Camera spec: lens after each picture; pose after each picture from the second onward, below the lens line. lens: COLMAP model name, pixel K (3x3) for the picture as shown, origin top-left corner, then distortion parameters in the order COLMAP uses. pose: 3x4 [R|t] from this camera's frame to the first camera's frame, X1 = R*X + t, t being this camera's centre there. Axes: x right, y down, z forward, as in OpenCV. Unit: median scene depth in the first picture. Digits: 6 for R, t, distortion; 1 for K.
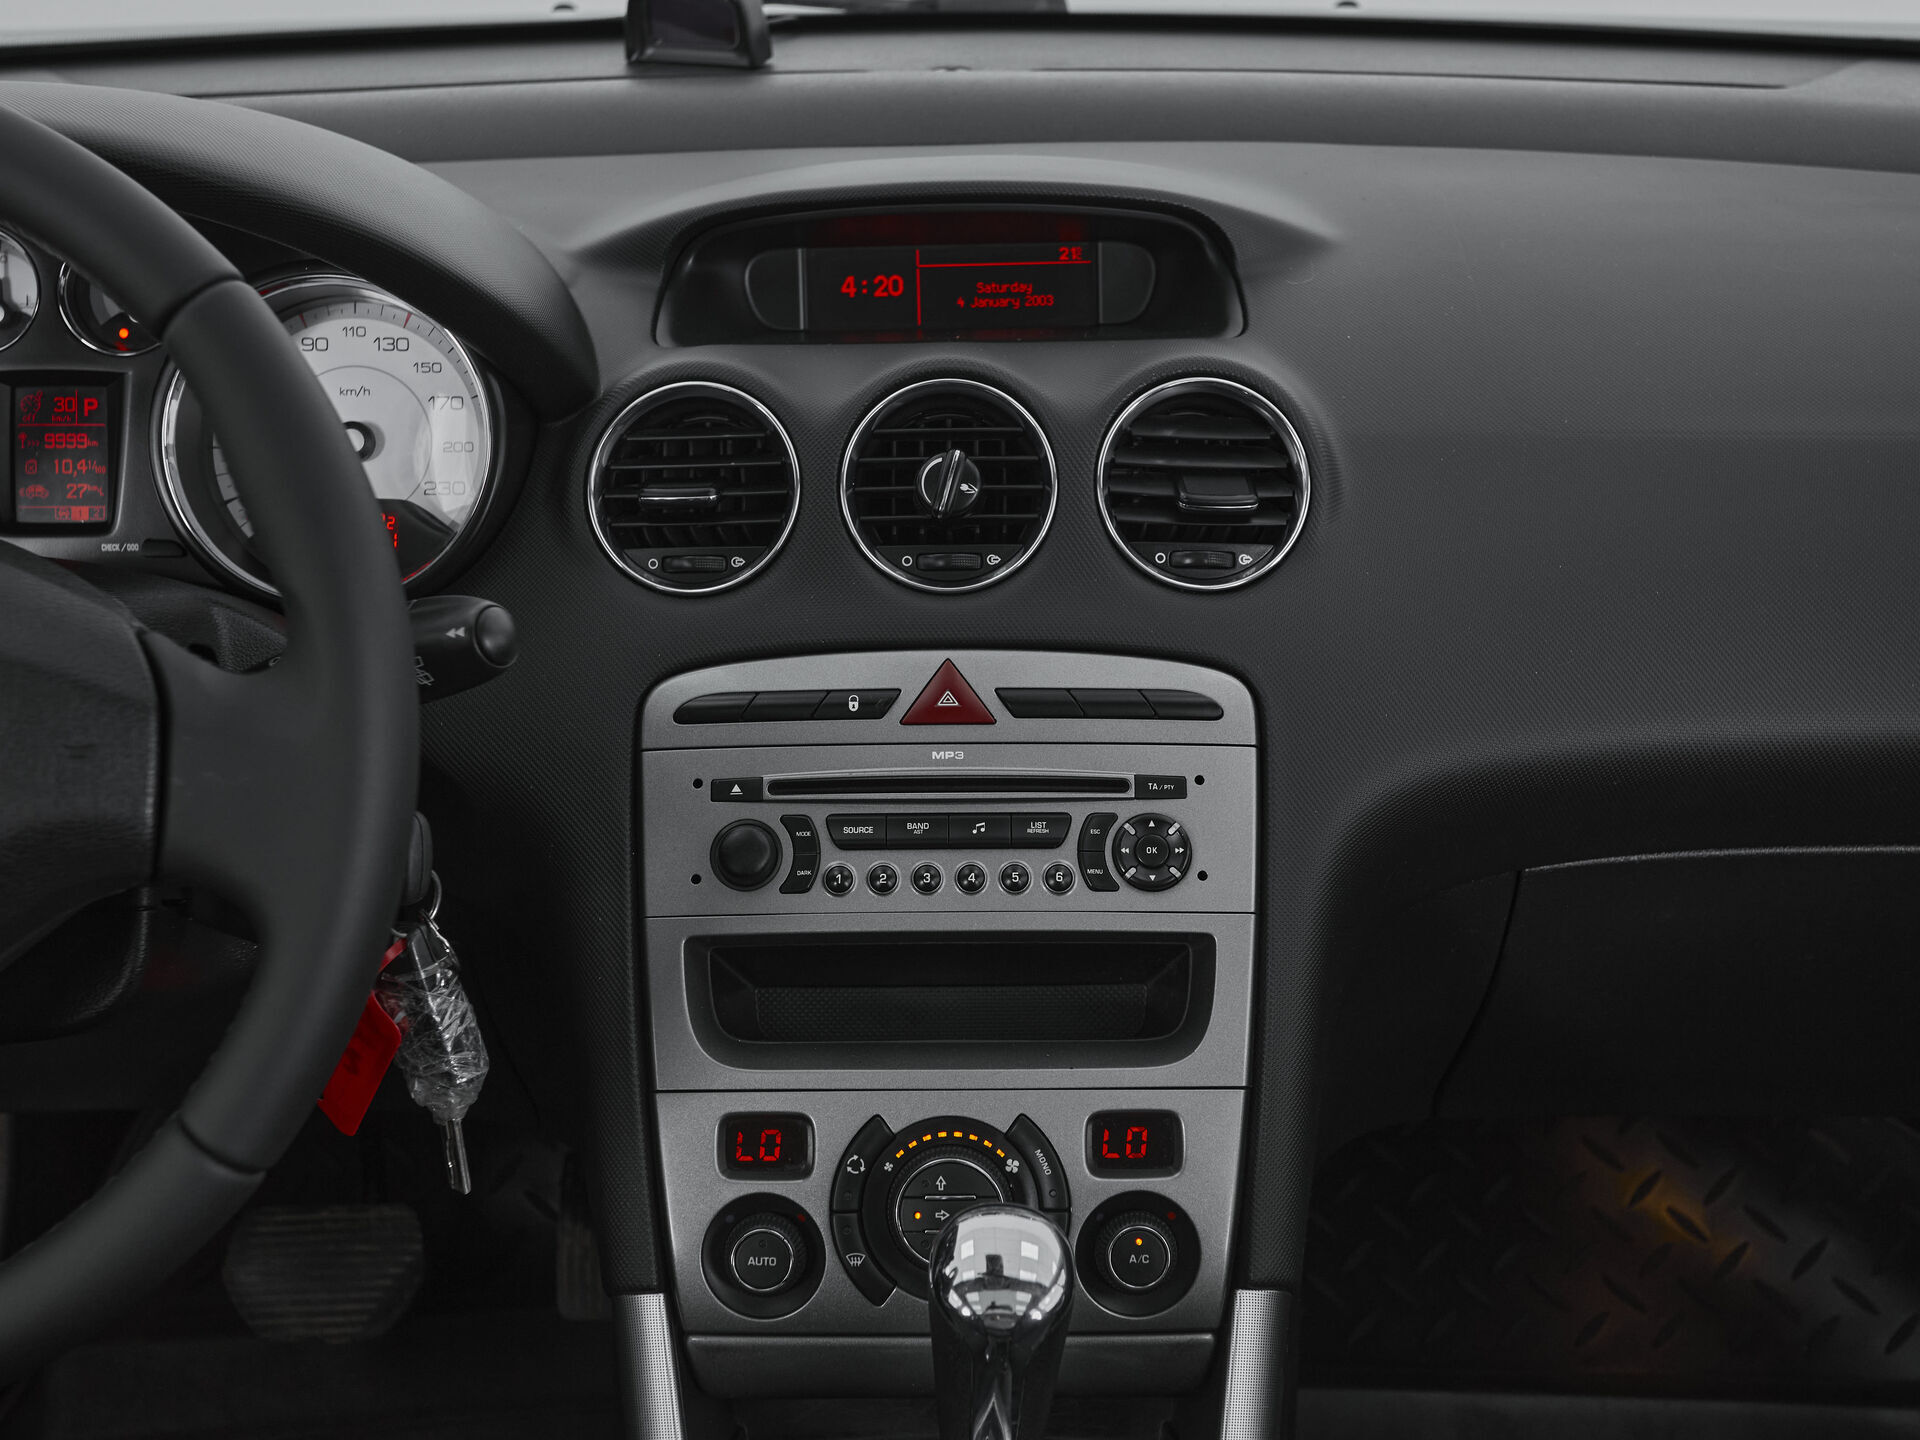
lens RADIAL K [[2414.2, 0, 946.2], [0, 2414.2, 719.5], [0, 0, 1]] dist [0.005951, 0.041422]
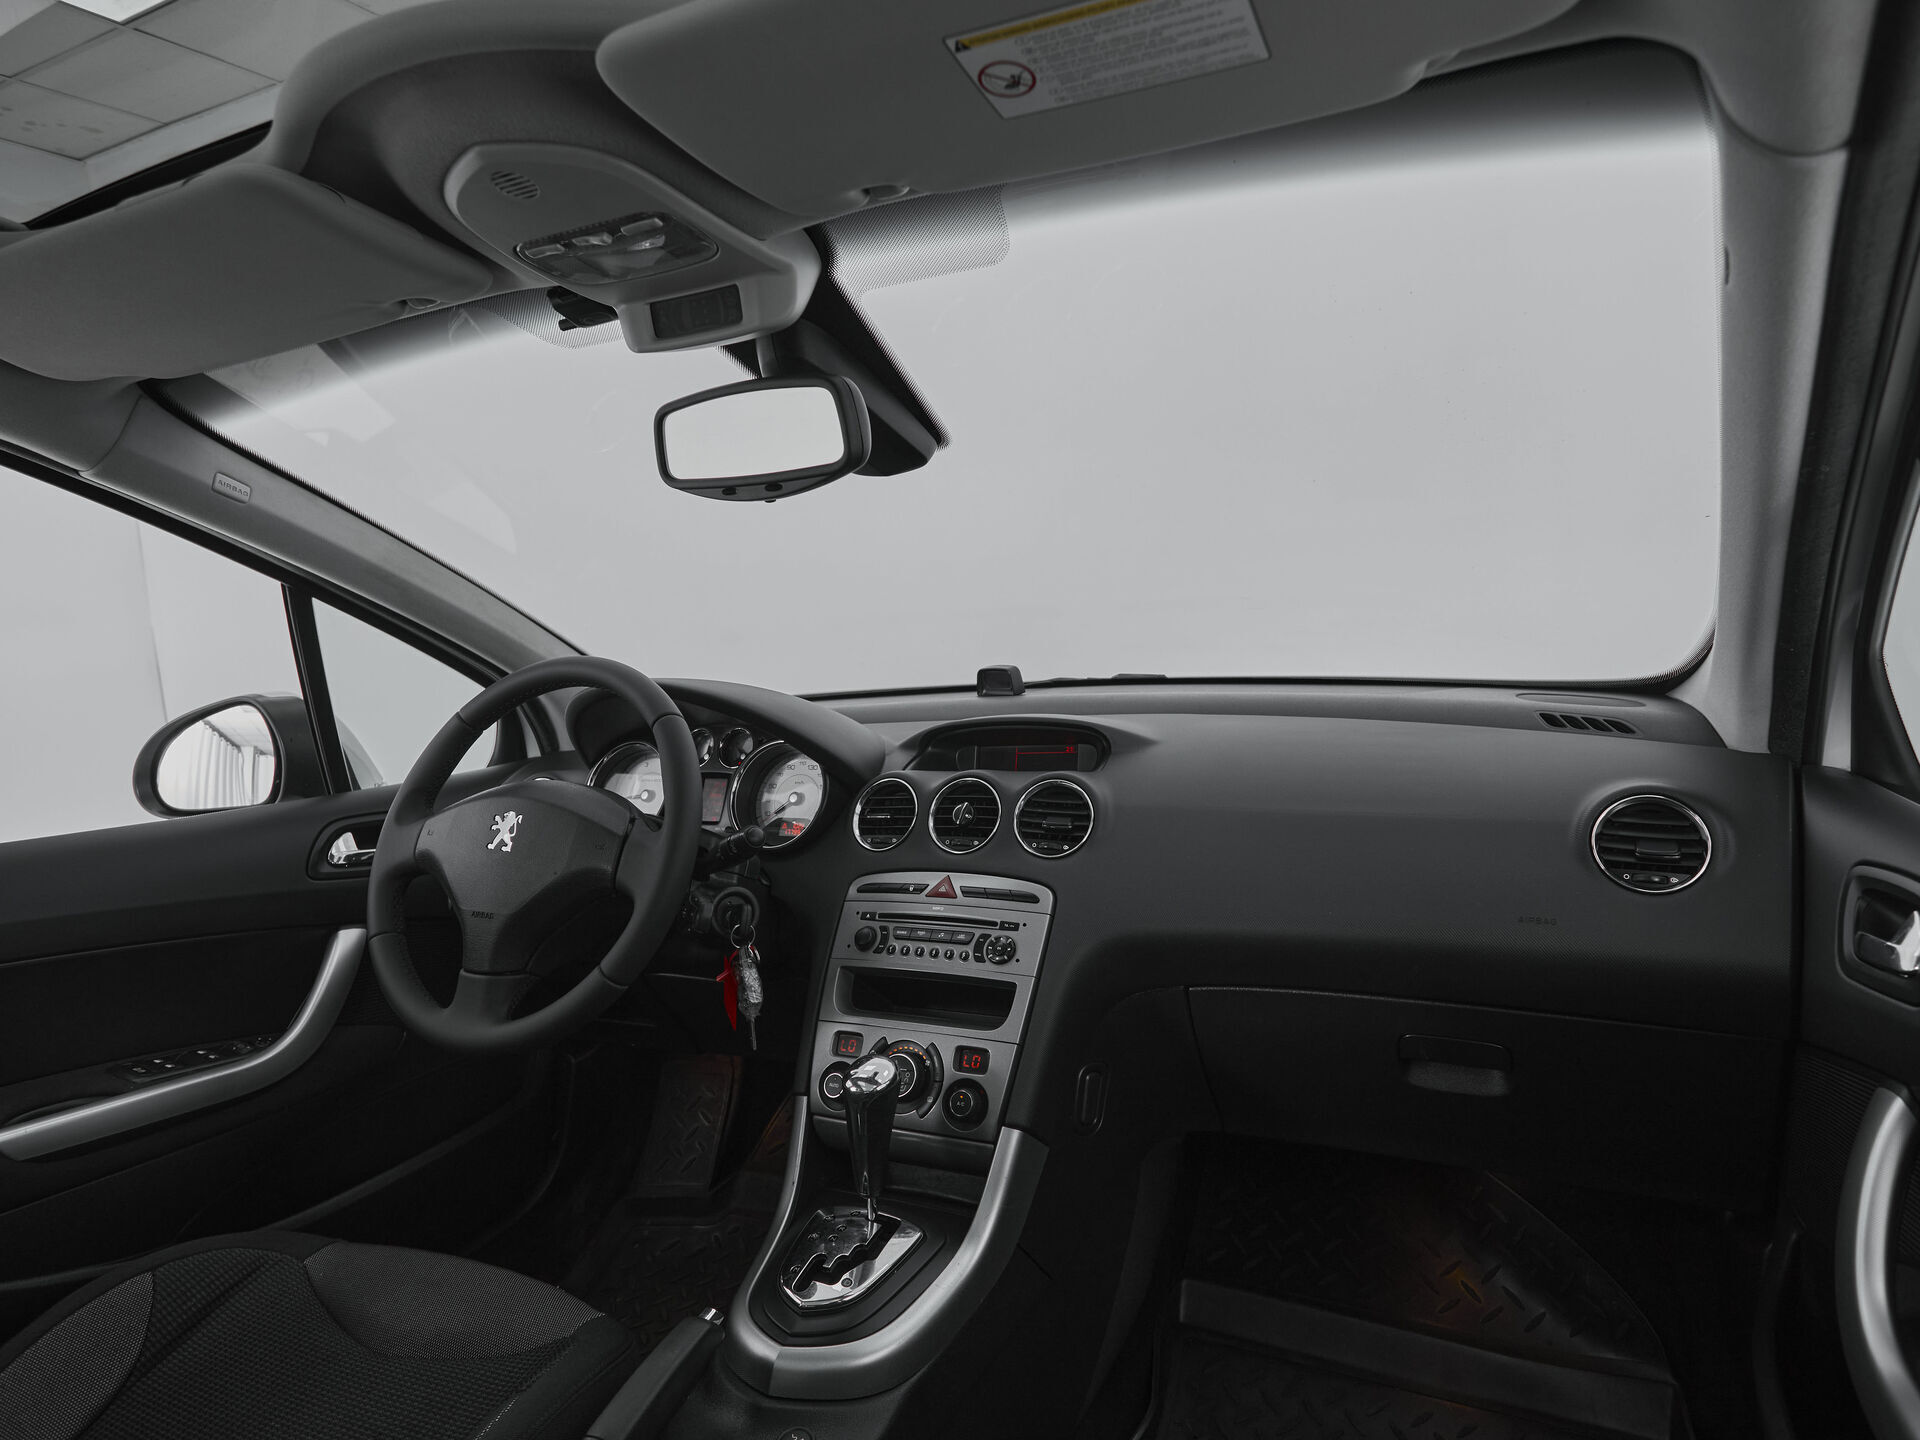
lens RADIAL K [[1104.5, 0, 967.9], [0, 1104.5, 720.9], [0, 0, 1]] dist [0.005364, 0.000102]
pose [[0.908772, -0.004381, -0.417269, 0.553643], [-0.123601, 0.952248, -0.279188, 0.157445], [0.398567, 0.305294, 0.864835, -0.122745]]
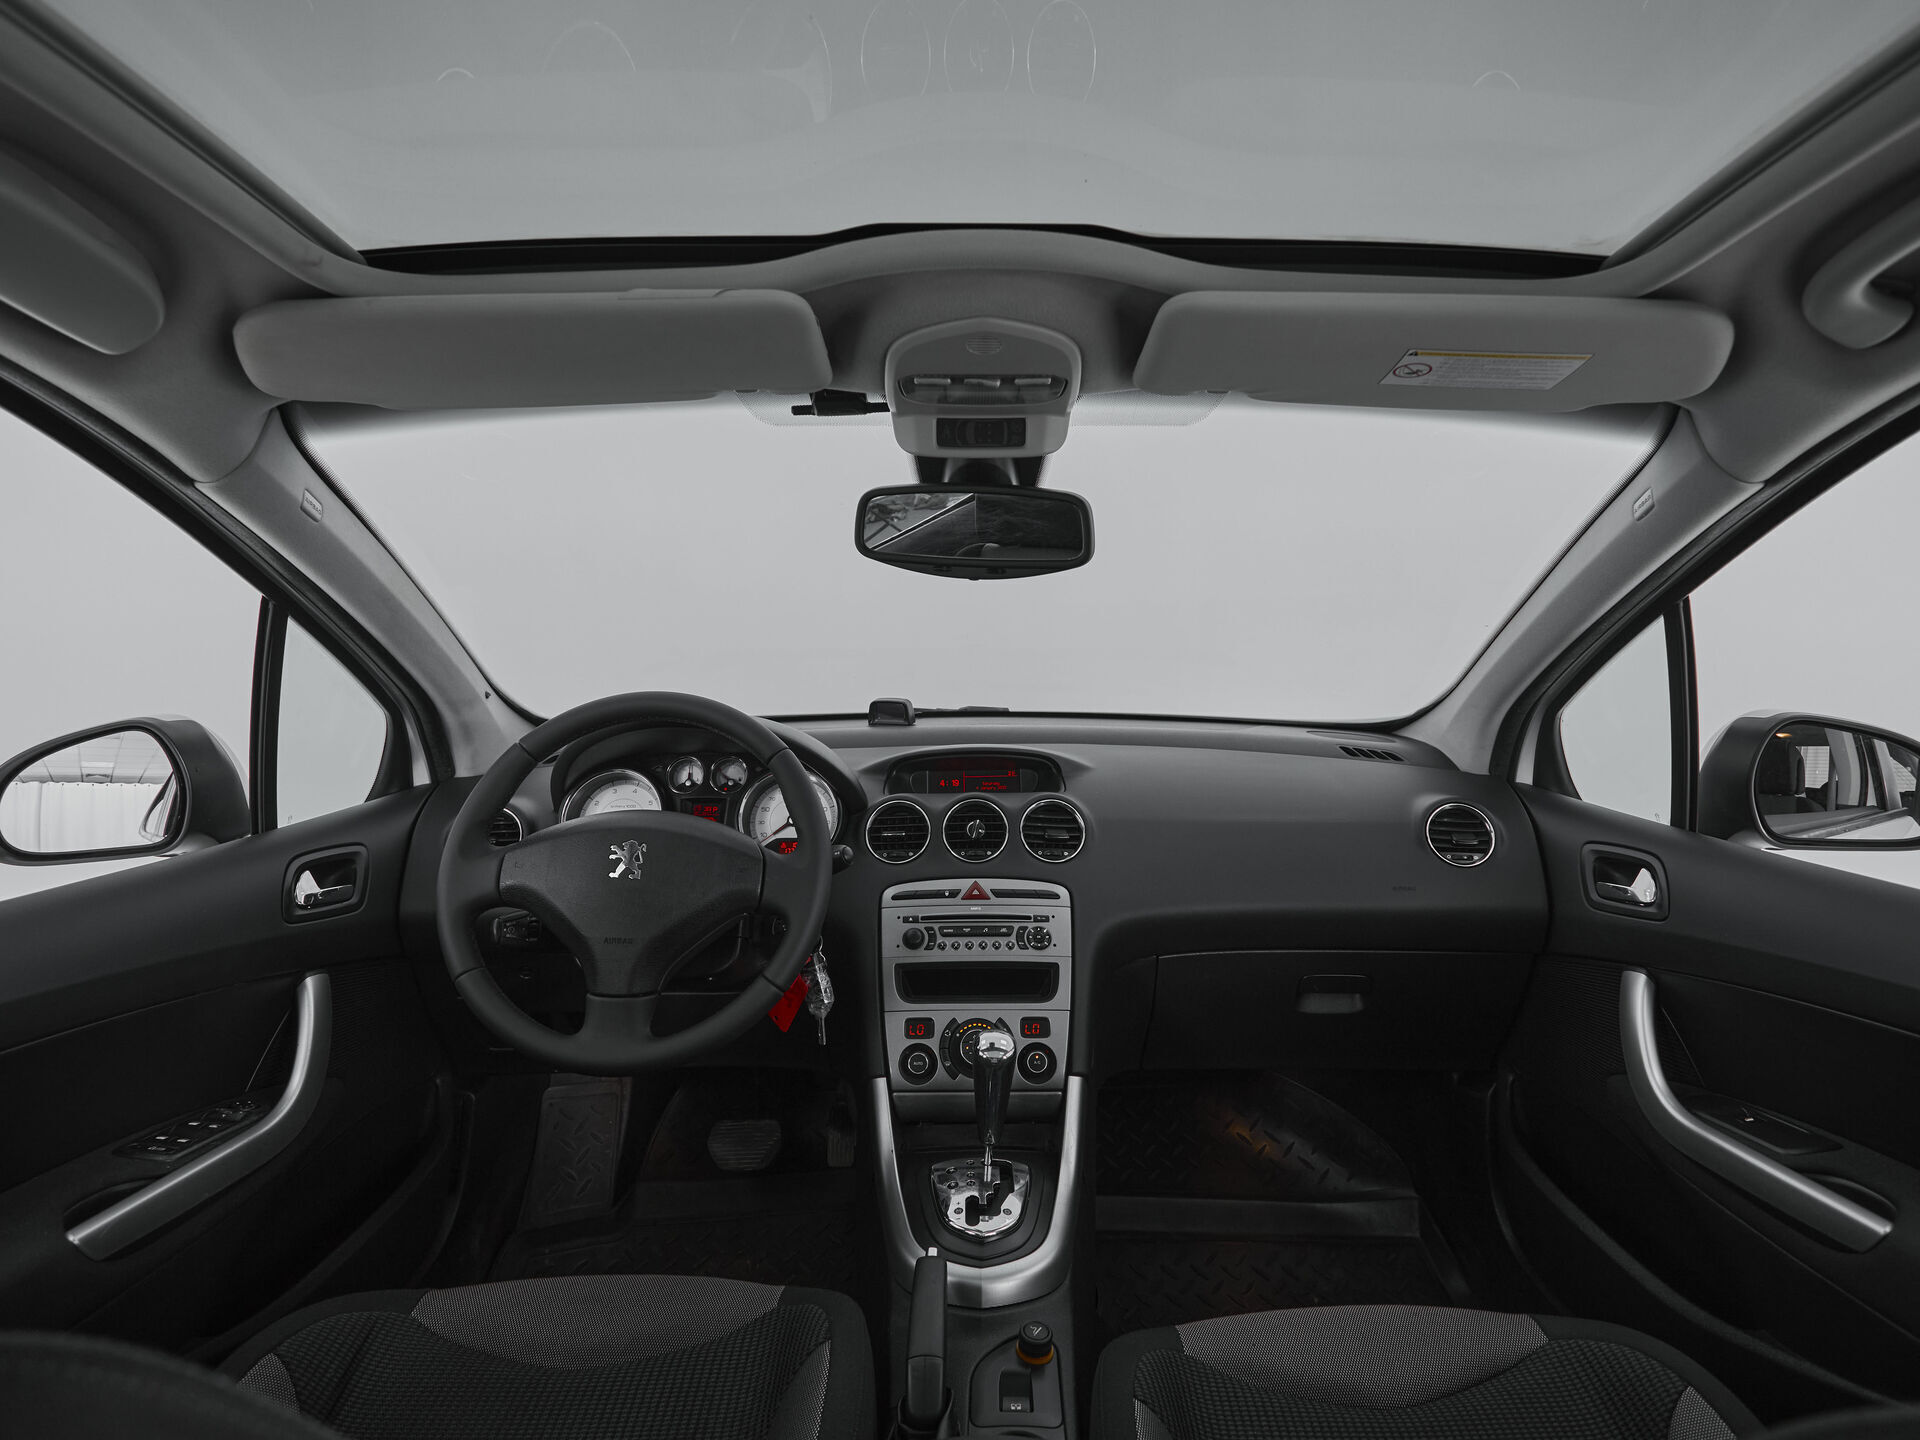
lens RADIAL K [[1072.3, 0, 967.9], [0, 1072.3, 717.4], [0, 0, 1]] dist [0.006802, 0.001158]
pose [[0.999949, 0.003347, 0.009515, -0.024950], [-0.000144, 0.947989, -0.318302, 0.233304], [-0.010086, 0.318285, 0.947941, -0.460609]]
